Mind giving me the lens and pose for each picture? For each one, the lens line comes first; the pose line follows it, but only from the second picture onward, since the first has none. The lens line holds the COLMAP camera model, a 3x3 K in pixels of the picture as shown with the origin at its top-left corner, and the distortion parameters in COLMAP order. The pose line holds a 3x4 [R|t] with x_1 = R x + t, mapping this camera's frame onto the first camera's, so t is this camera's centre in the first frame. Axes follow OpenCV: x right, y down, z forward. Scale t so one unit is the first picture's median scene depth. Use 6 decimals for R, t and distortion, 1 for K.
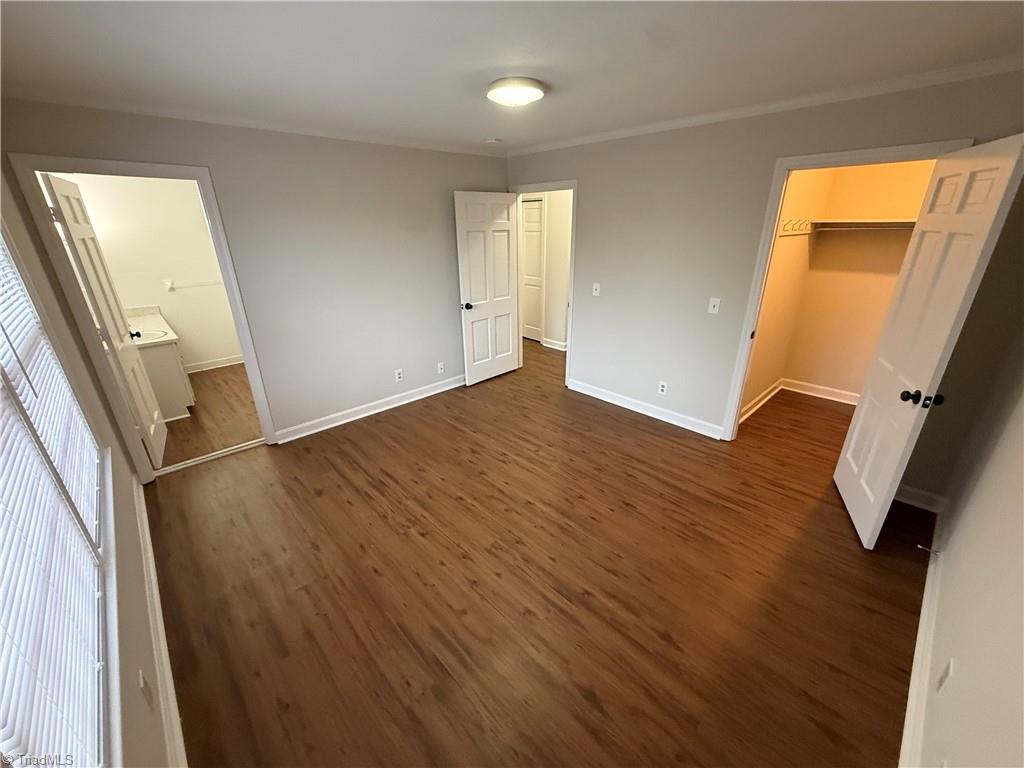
lens RADIAL K [[408.3, 0, 514.4], [0, 408.3, 388.2], [0, 0, 1]] dist [0.000776, 0.000124]
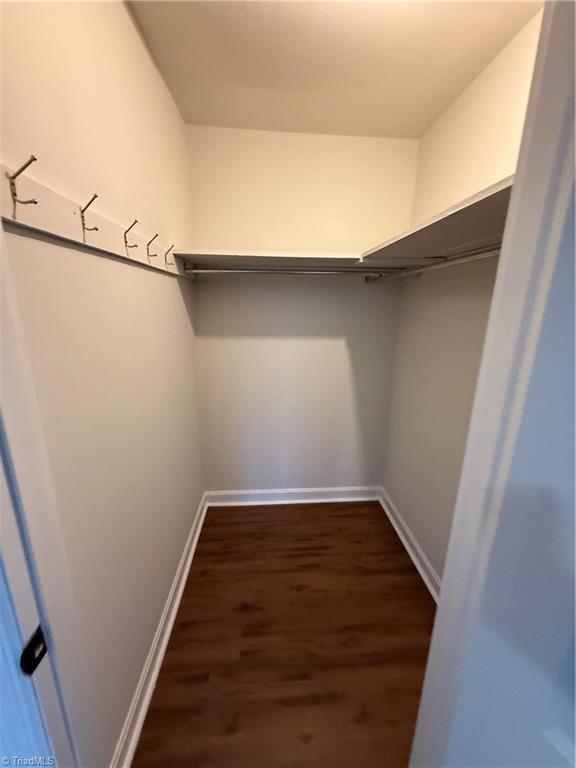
lens RADIAL K [[306.2, 0, 288.0], [0, 306.2, 384.0], [0, 0, 1]] dist [0.000776, 0.000124]
pose [[0.644417, -0.173295, 0.744779, 0.406268], [0.256776, 0.966467, 0.002702, -0.167089], [-0.720273, 0.189501, 0.667305, 0.539596]]
